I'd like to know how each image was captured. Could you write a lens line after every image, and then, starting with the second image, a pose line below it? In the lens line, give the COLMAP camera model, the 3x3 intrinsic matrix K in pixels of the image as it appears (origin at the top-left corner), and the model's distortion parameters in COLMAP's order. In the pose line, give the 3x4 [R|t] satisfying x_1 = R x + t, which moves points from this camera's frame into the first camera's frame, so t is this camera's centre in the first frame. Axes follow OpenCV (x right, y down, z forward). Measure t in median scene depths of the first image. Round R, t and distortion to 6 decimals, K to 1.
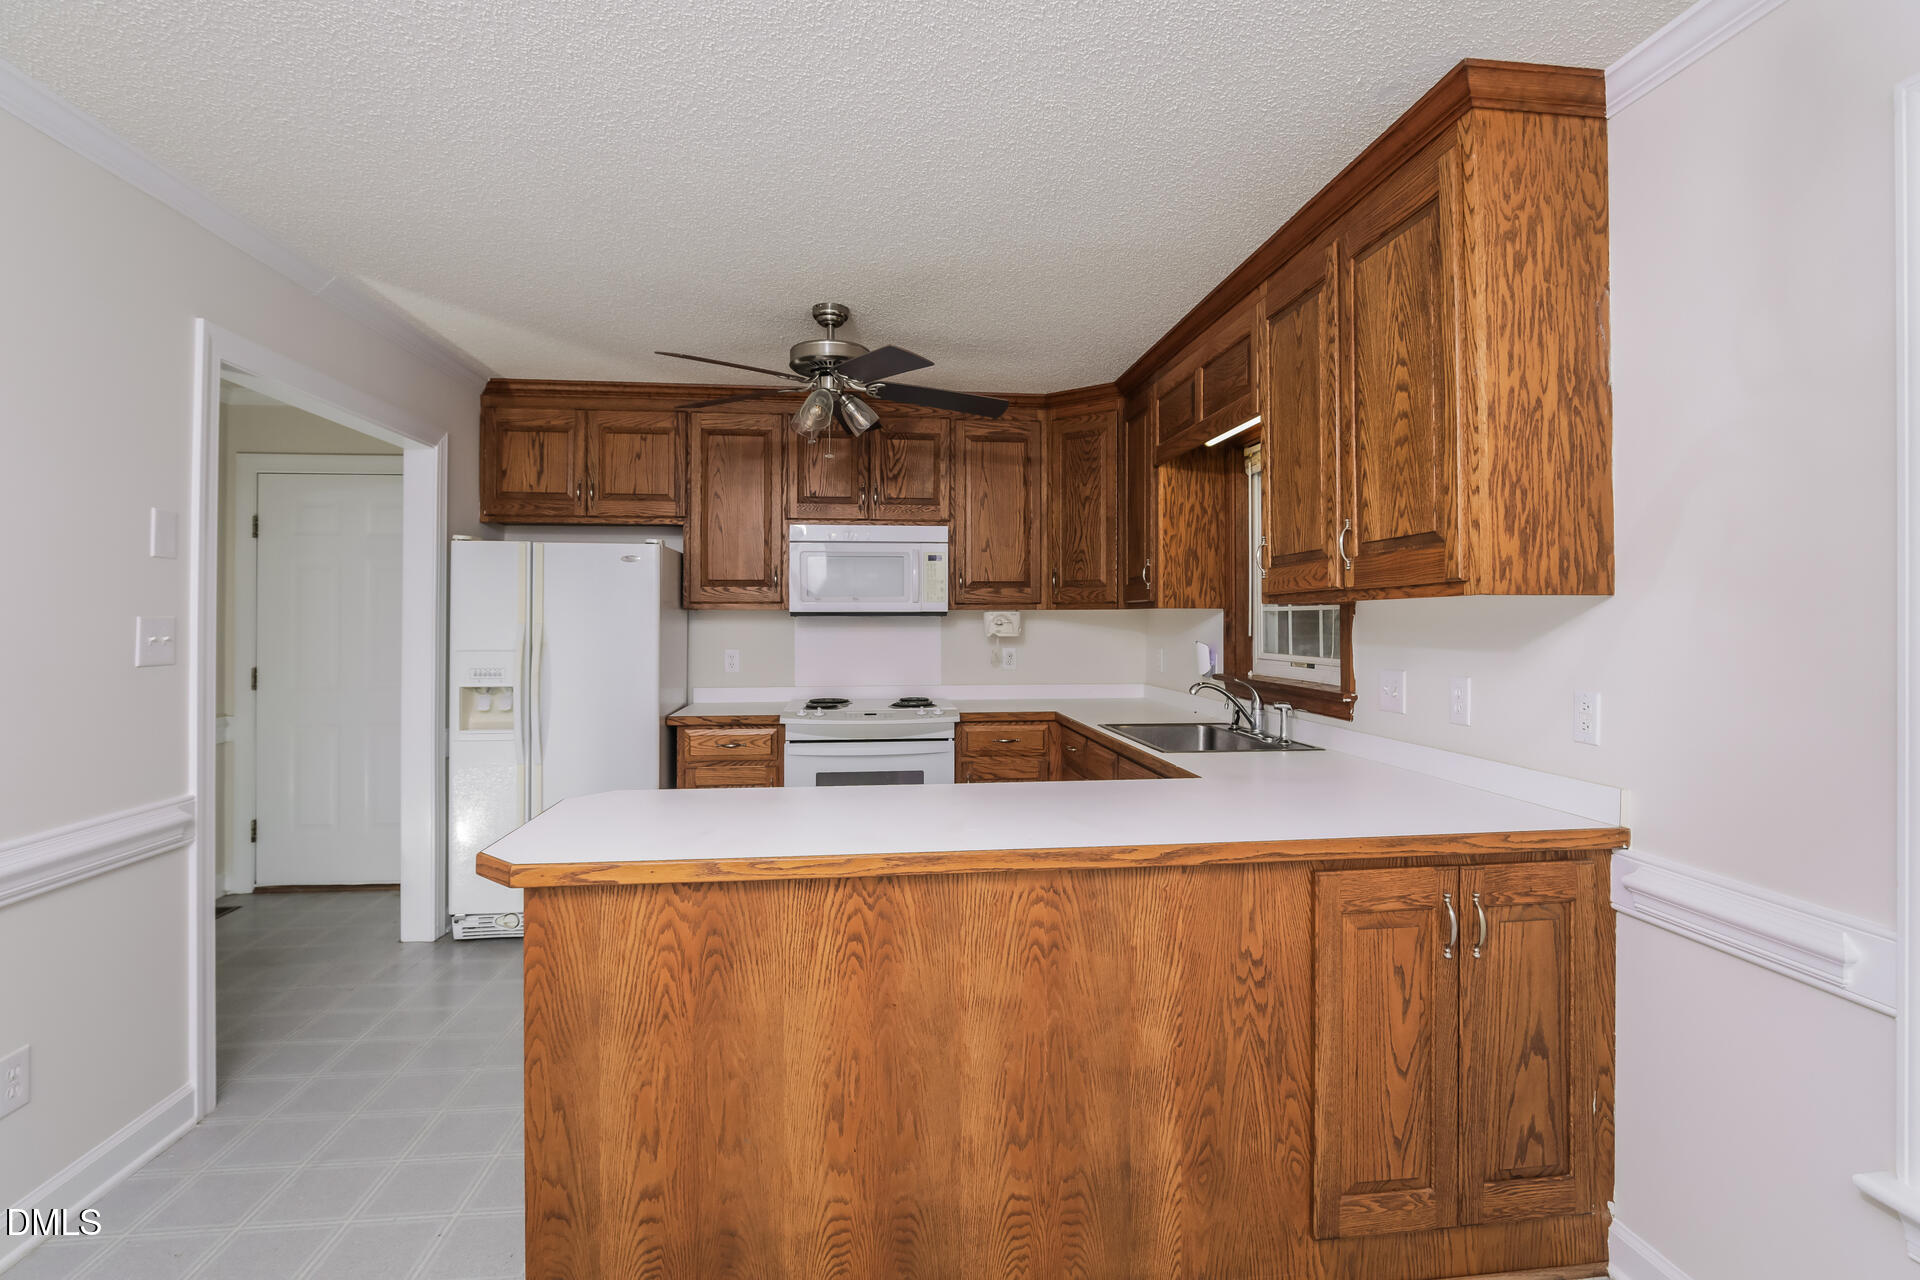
lens RADIAL K [[905.1, 0, 958.1], [0, 905.1, 619.3], [0, 0, 1]] dist [-0.021976, -0.000056]
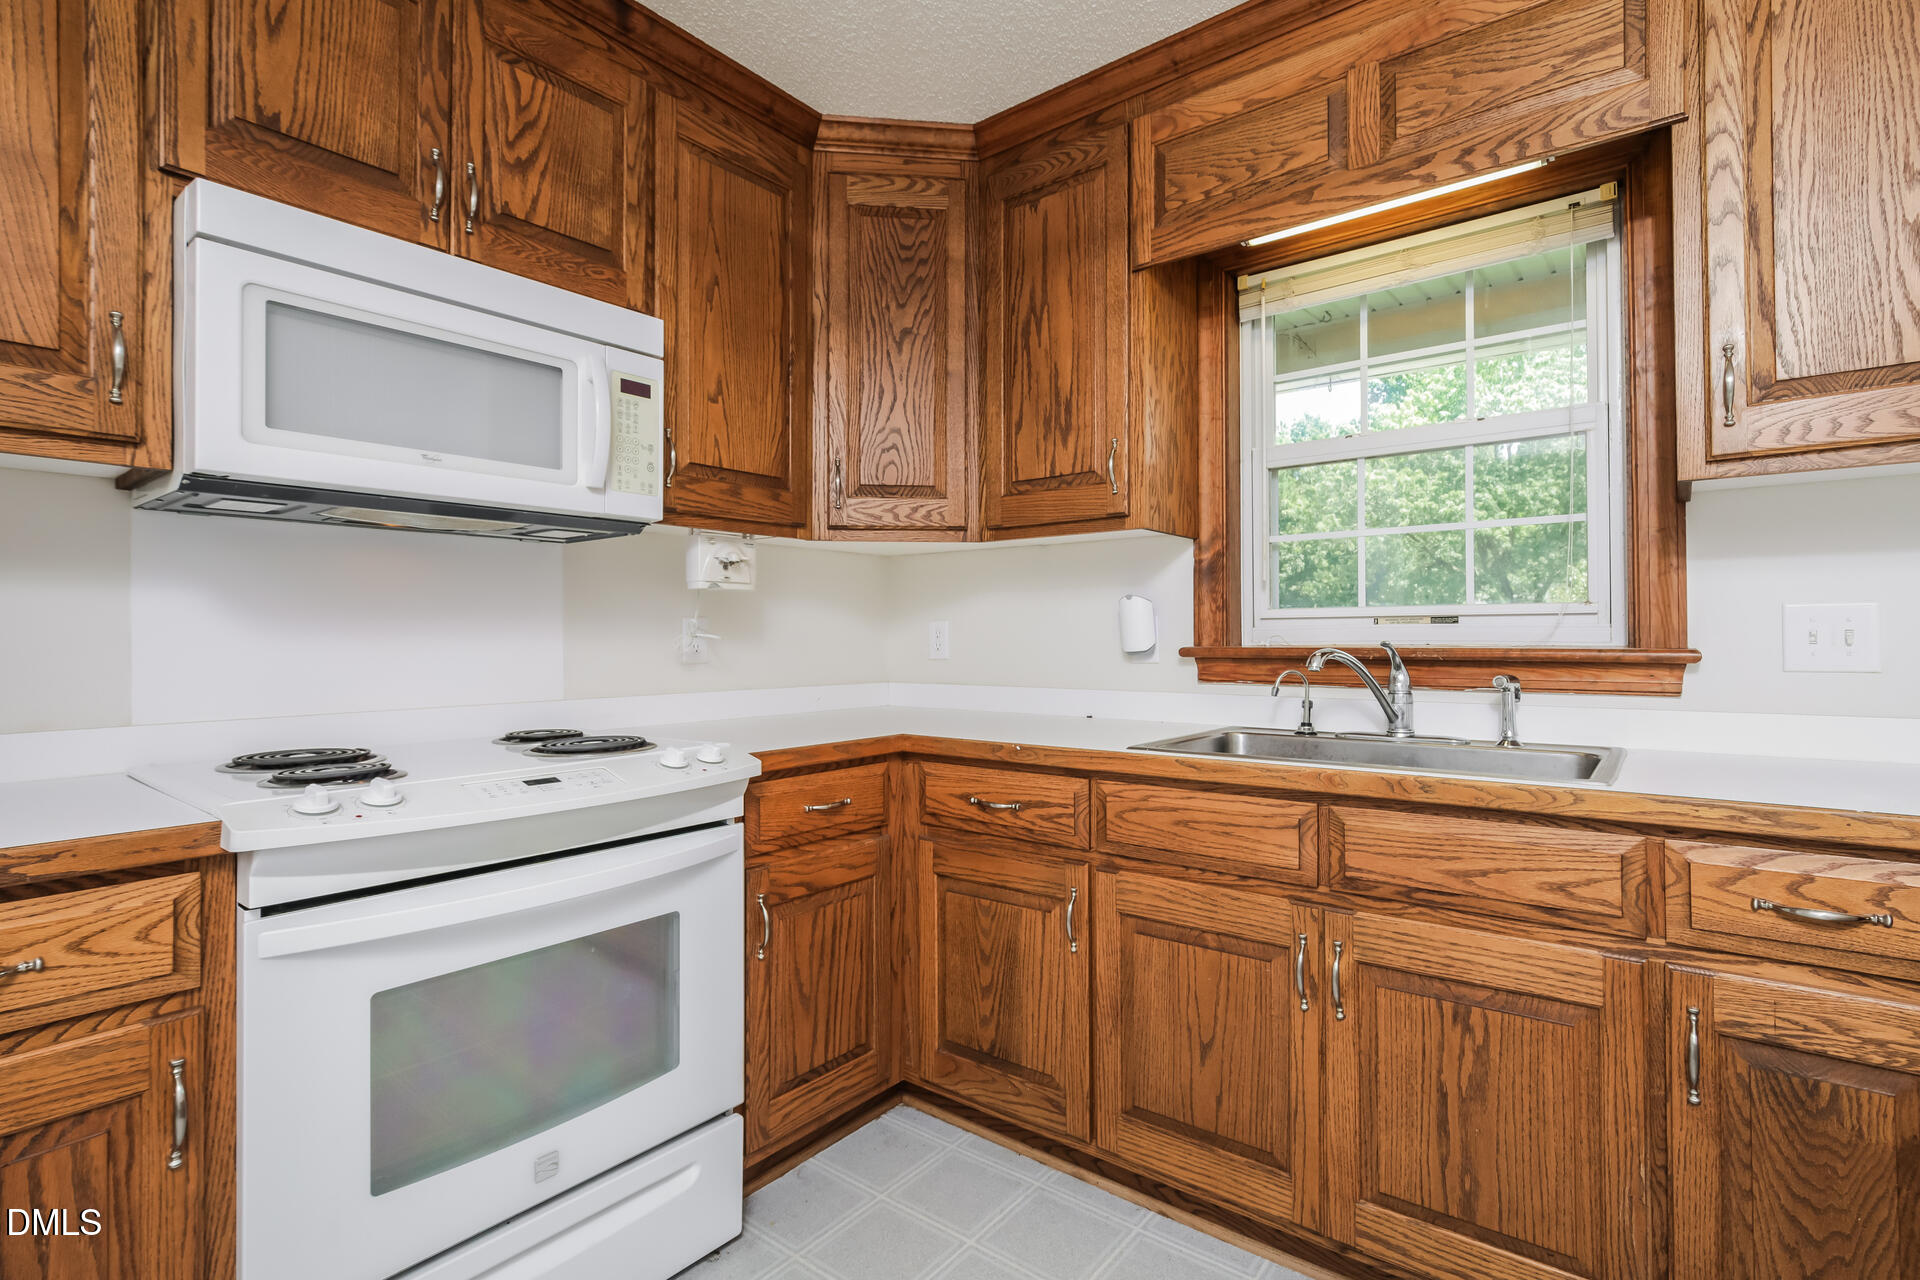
lens RADIAL K [[915.1, 0, 962.6], [0, 915.1, 633.9], [0, 0, 1]] dist [0.002726, 0.001127]
pose [[0.705750, 0.001427, 0.708460, -0.218753], [0.005397, 0.999958, -0.007390, 0.048966], [-0.708441, 0.009039, 0.705712, 0.601295]]
